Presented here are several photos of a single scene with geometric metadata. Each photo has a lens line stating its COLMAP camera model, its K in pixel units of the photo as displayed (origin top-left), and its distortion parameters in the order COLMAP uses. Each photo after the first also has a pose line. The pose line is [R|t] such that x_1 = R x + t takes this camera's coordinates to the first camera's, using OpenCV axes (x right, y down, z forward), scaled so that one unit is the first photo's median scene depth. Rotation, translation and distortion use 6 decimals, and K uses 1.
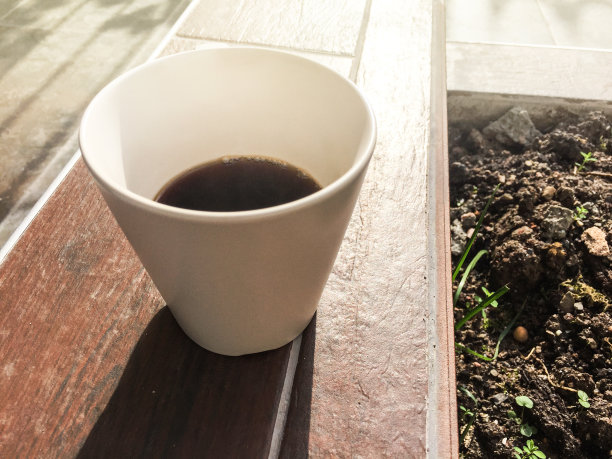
lens RADIAL K [[517.5, 0, 308.0], [0, 517.5, 228.3], [0, 0, 1]] dist [0.010003, -0.066719]
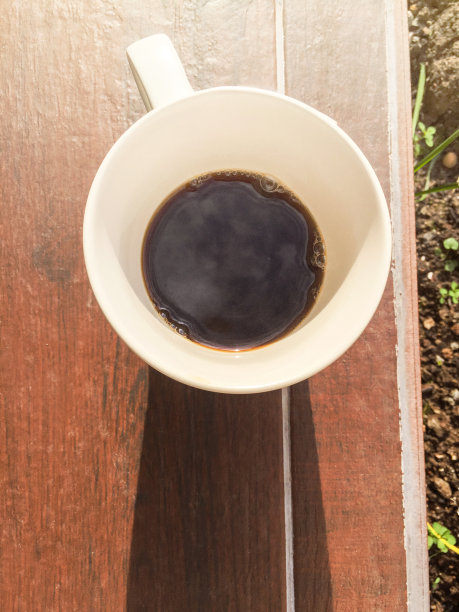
lens RADIAL K [[517.5, 0, 229.4], [0, 517.5, 305.9], [0, 0, 1]] dist [0.010003, -0.066719]
pose [[0.985302, -0.170377, 0.012298, -0.099975], [0.120534, 0.744455, 0.656702, -0.370169], [-0.121042, -0.645568, 0.754050, 0.110430]]
